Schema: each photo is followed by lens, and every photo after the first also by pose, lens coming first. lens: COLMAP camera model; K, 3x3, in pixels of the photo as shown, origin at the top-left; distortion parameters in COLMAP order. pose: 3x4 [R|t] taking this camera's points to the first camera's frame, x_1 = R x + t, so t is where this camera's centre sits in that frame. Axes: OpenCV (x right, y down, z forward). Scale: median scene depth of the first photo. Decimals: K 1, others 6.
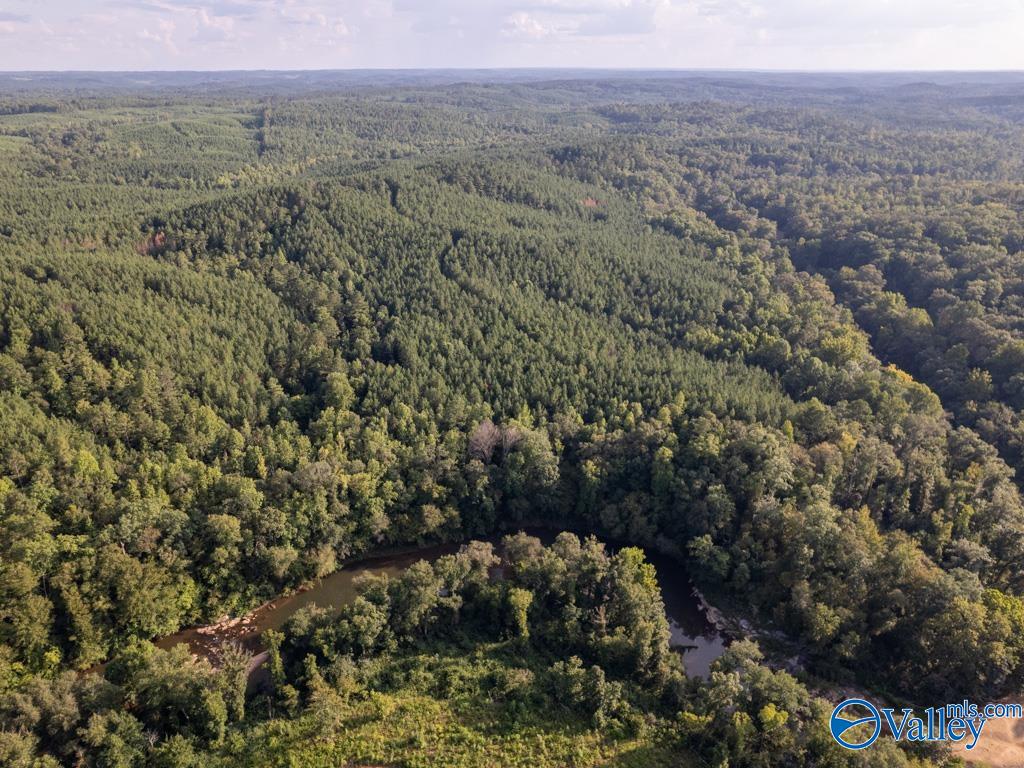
lens RADIAL K [[733.5, 0, 510.6], [0, 733.5, 388.7], [0, 0, 1]] dist [-0.073932, 0.059981]
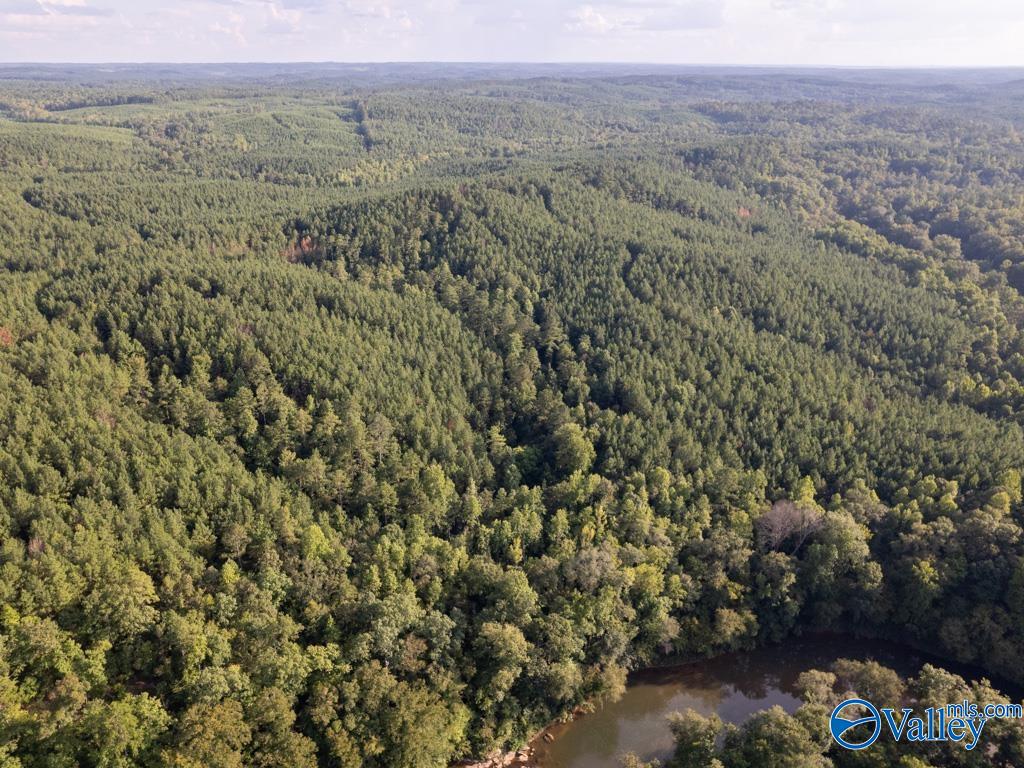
lens RADIAL K [[733.5, 0, 501.3], [0, 733.5, 391.0], [0, 0, 1]] dist [-0.073932, 0.059981]
pose [[0.996017, 0.040735, -0.079314, -0.207788], [-0.039972, 0.999138, 0.011190, -0.054028], [0.079701, -0.007975, 0.996787, 0.126545]]
